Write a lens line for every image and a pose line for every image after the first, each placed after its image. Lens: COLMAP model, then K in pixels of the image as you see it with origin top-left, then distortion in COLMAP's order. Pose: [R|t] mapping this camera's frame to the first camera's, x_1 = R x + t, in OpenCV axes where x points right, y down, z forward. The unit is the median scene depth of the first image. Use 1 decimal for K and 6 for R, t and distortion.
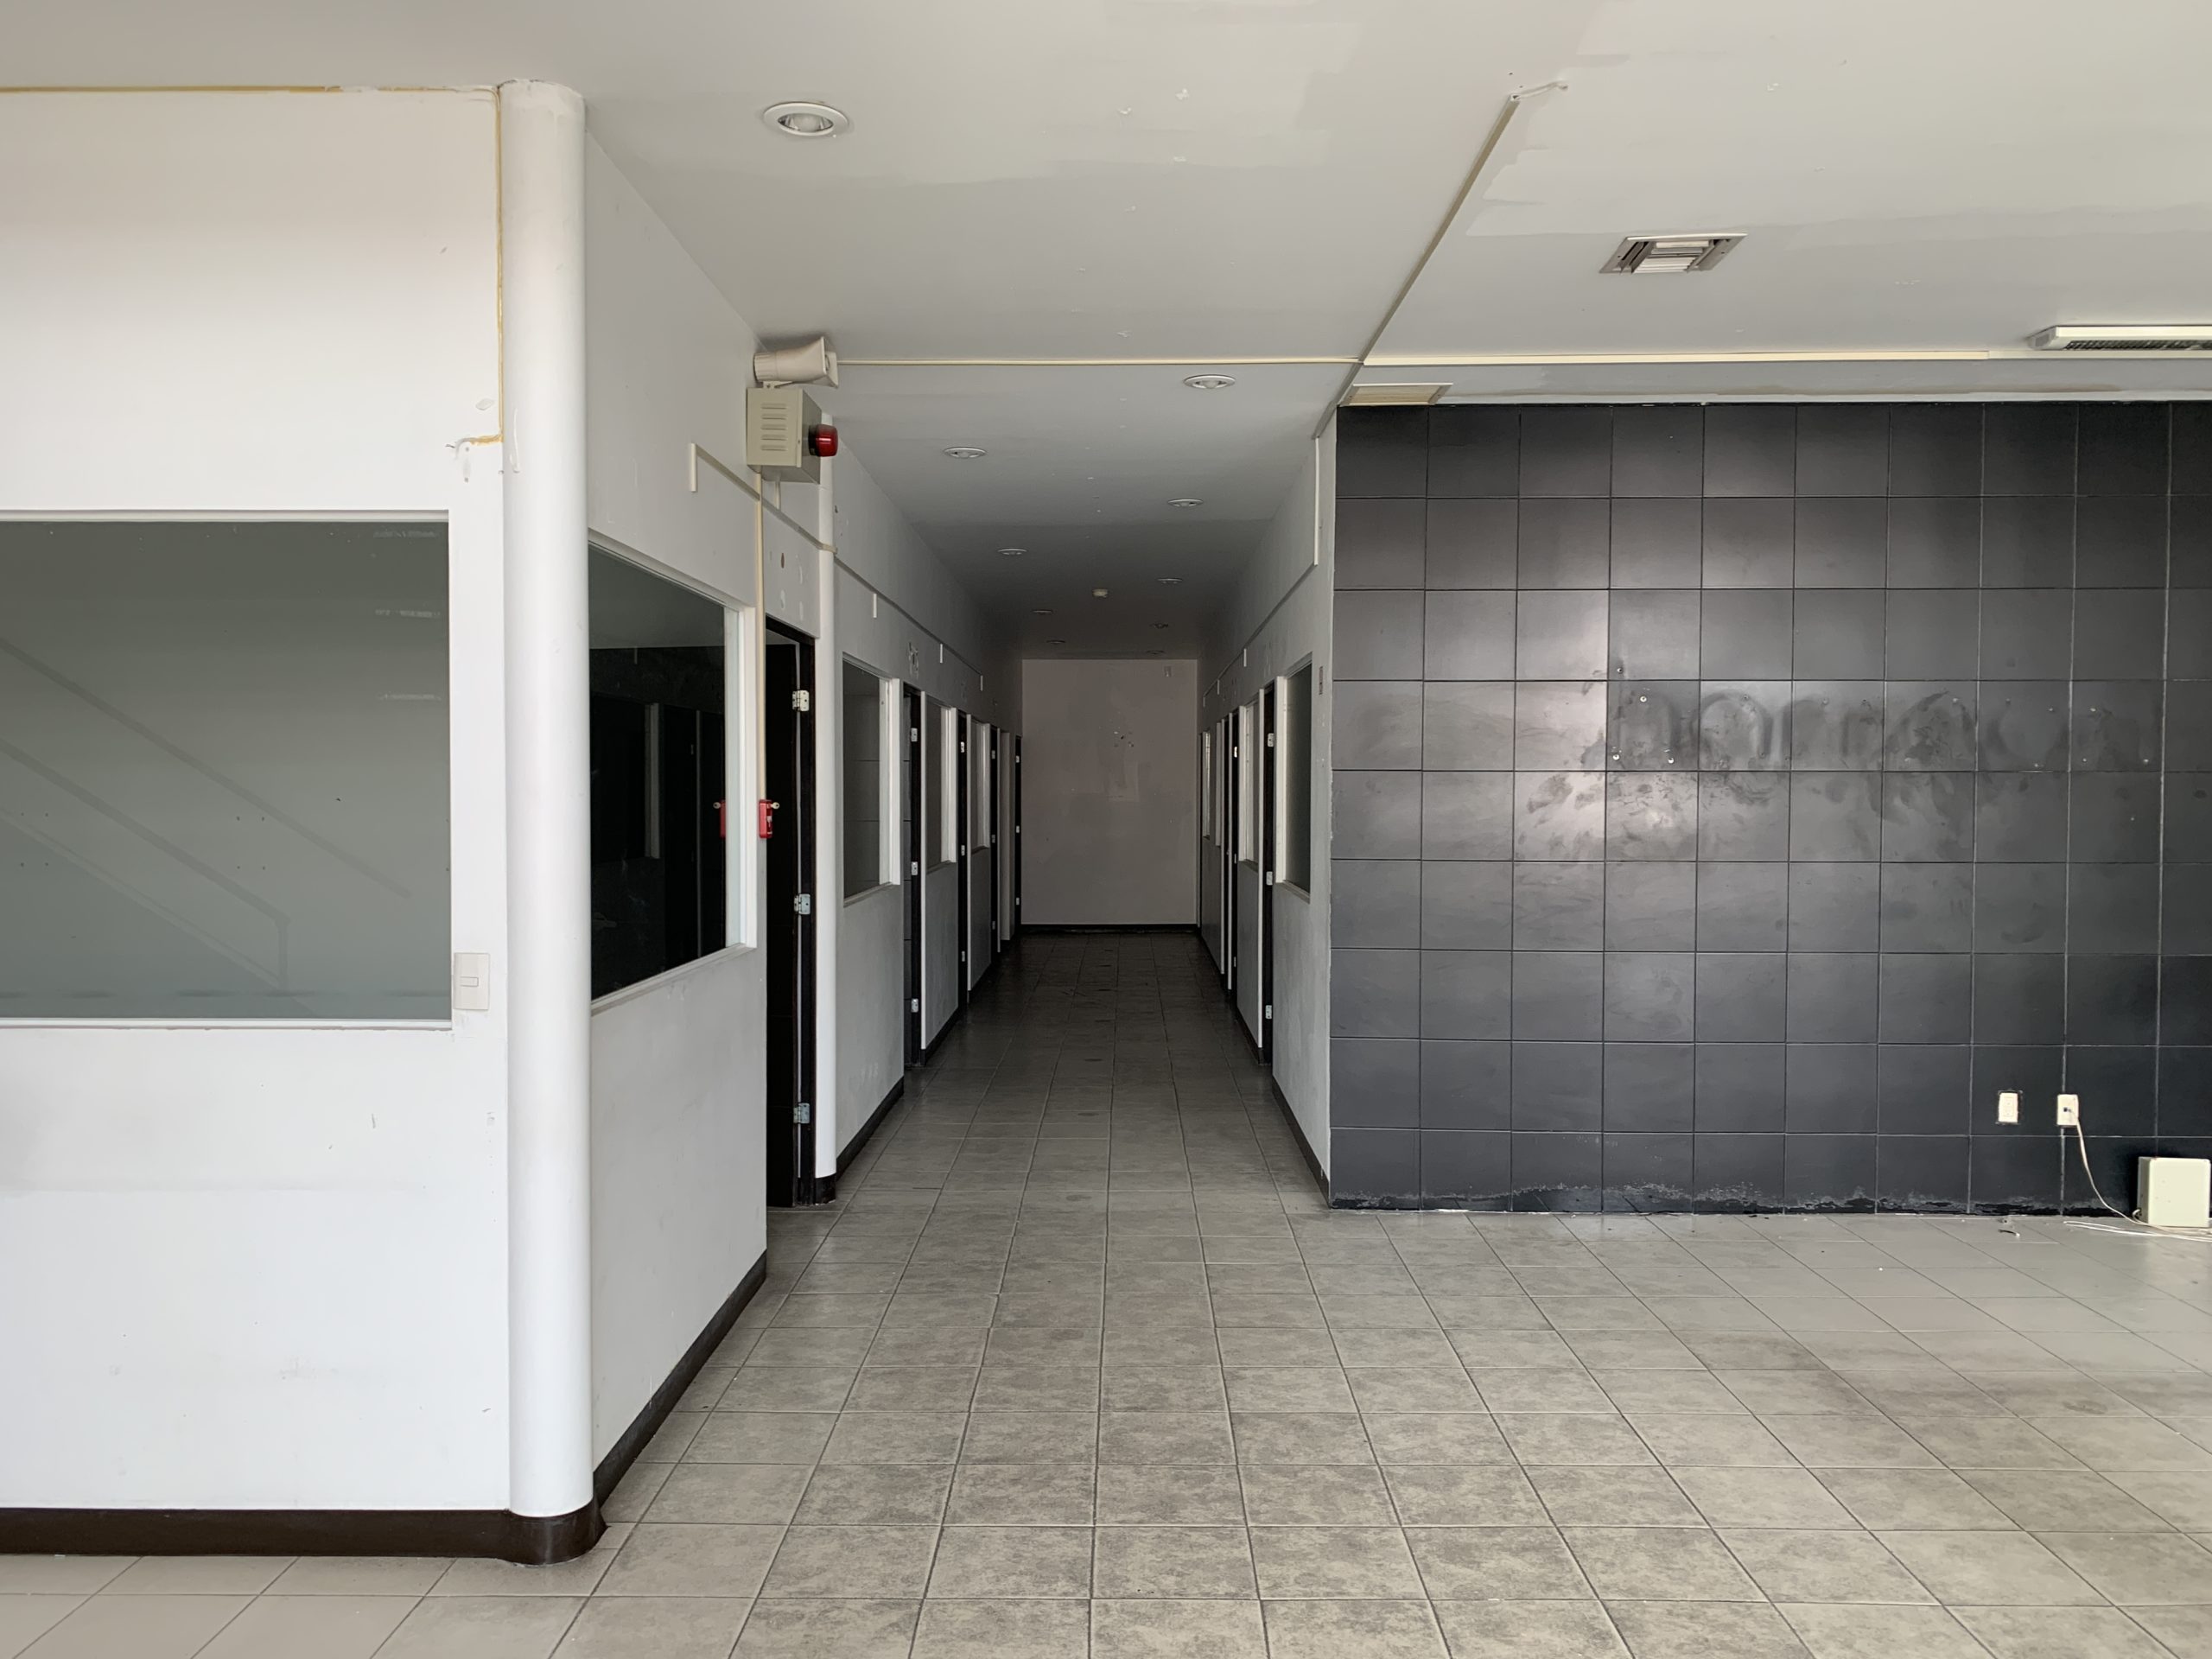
lens RADIAL K [[1694.2, 0, 1093.0], [0, 1694.2, 831.8], [0, 0, 1]] dist [0.045263, -0.076979]
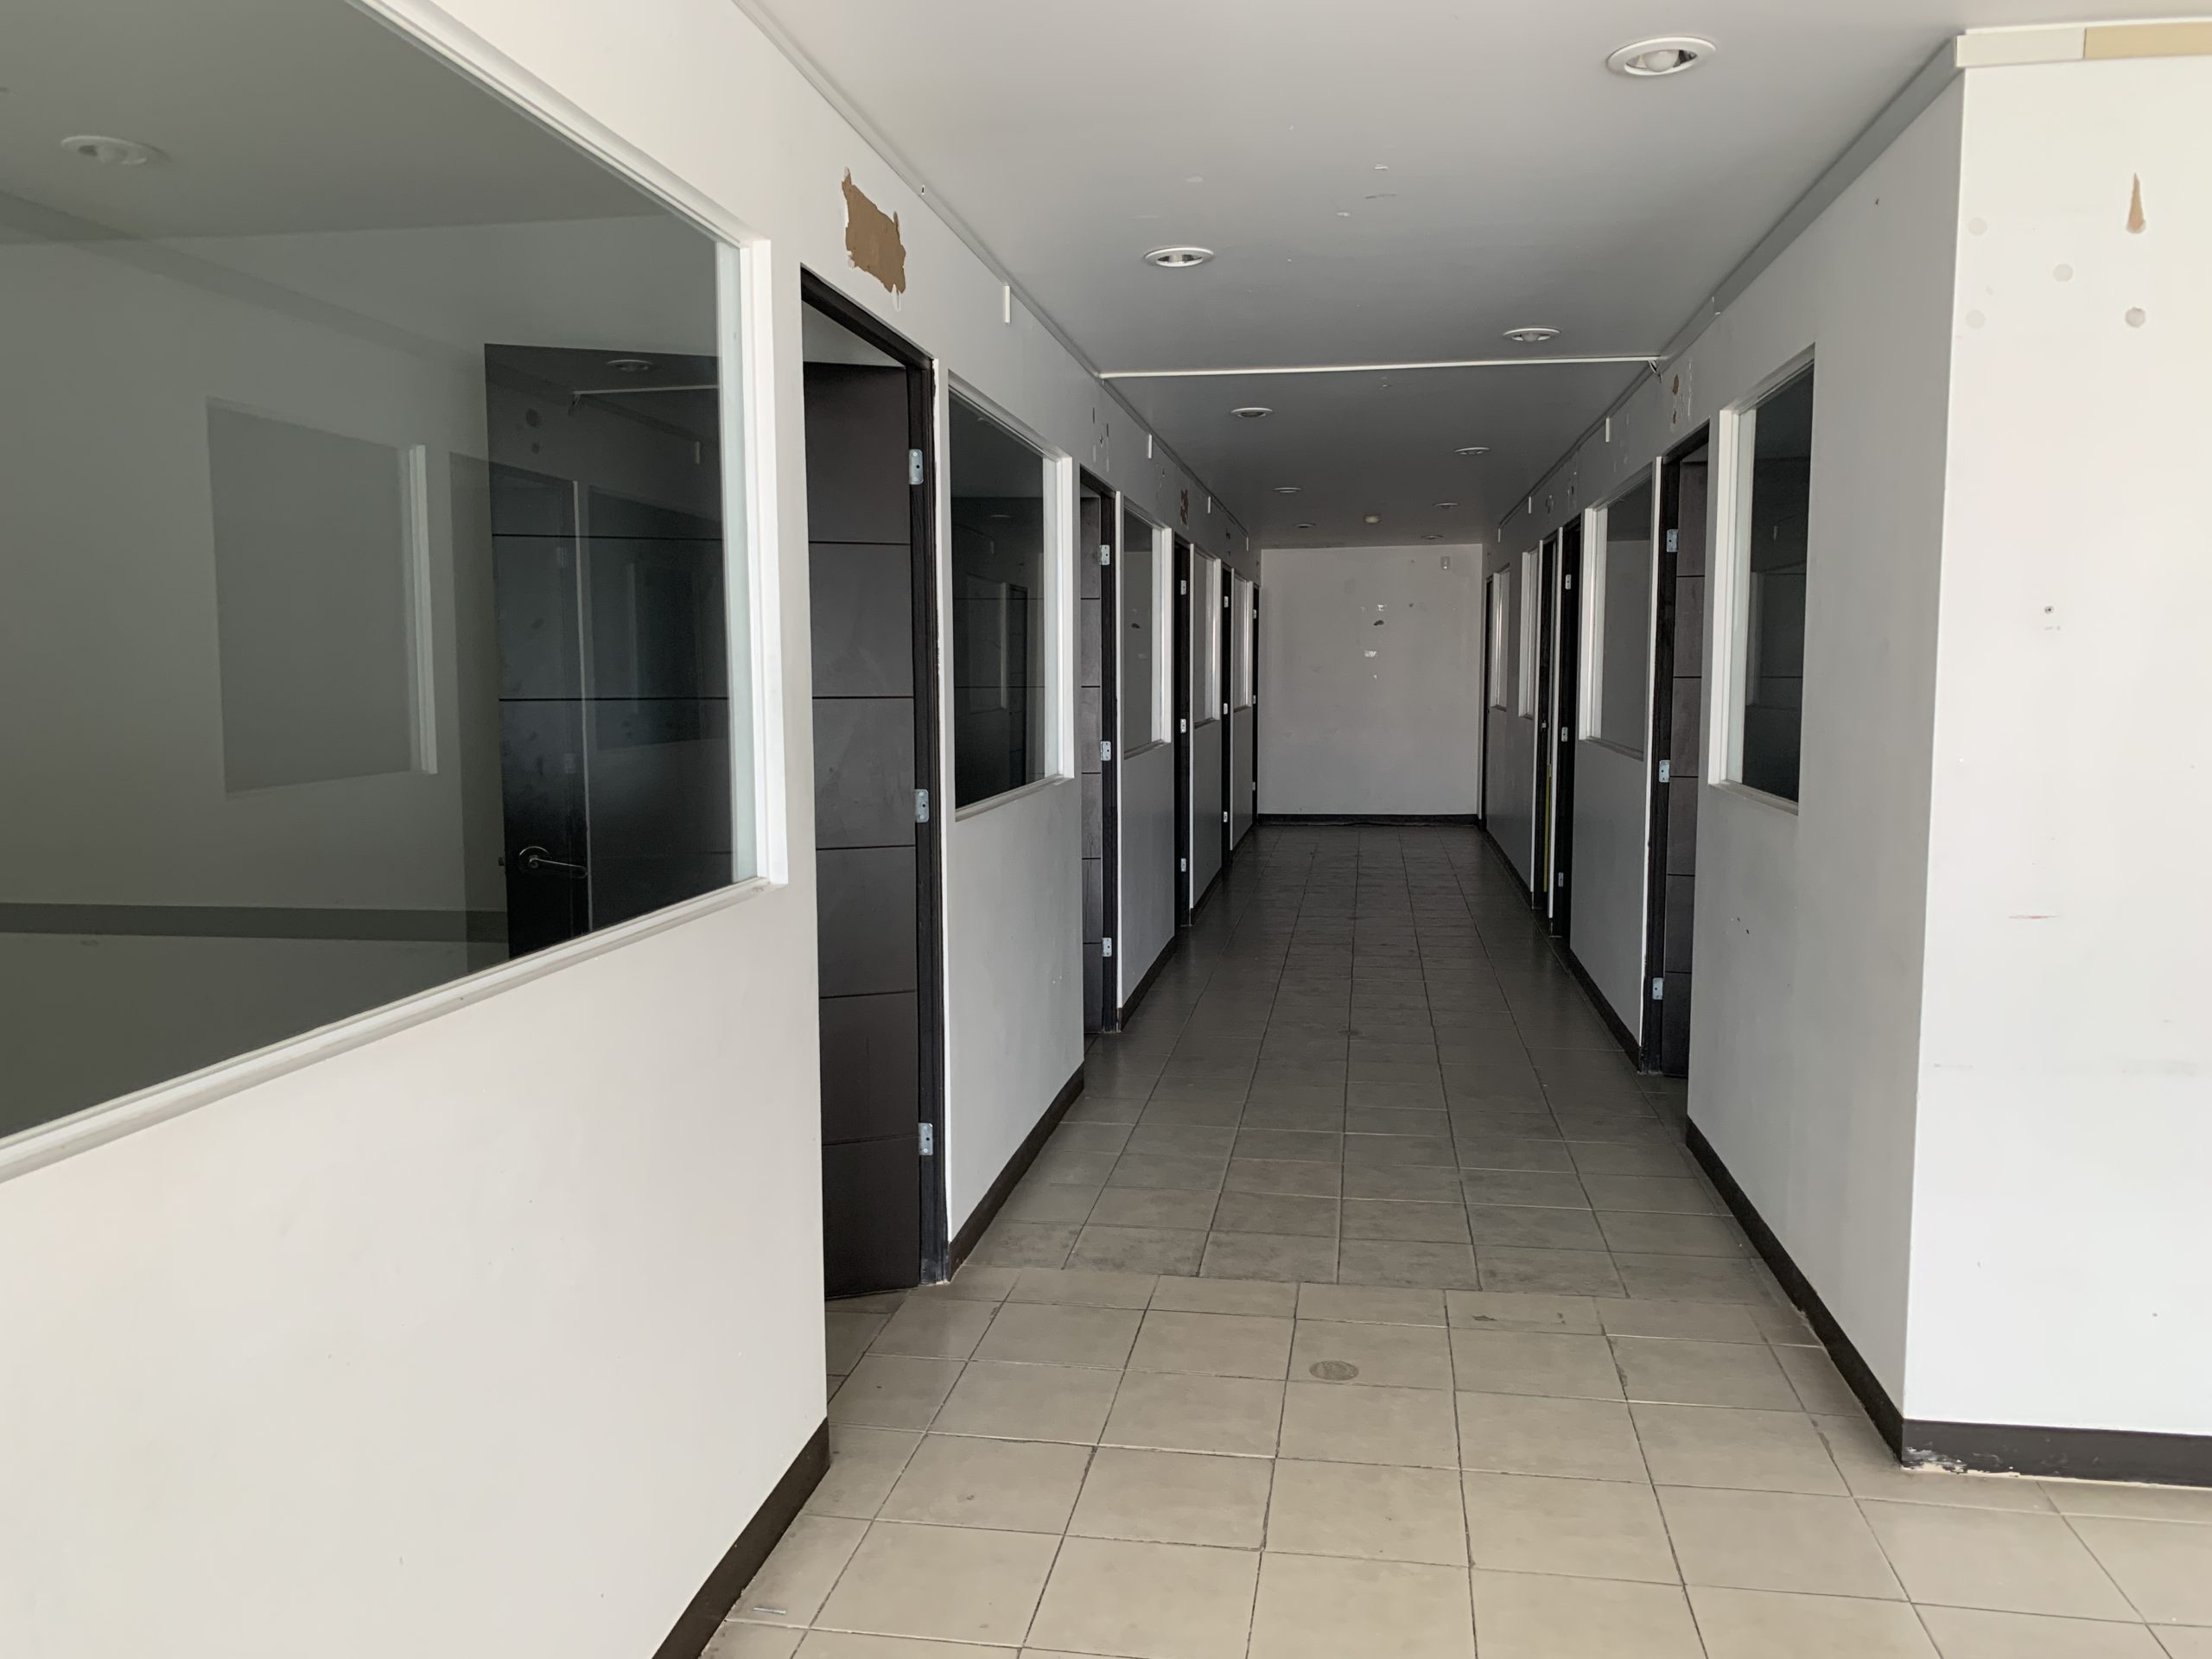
lens RADIAL K [[1694.2, 0, 1093.0], [0, 1694.2, 831.8], [0, 0, 1]] dist [0.045263, -0.076979]
pose [[0.990390, 0.008009, -0.138072, -0.013443], [0.002385, 0.997185, 0.074947, 0.002619], [0.138283, -0.074556, 0.987582, 0.286393]]
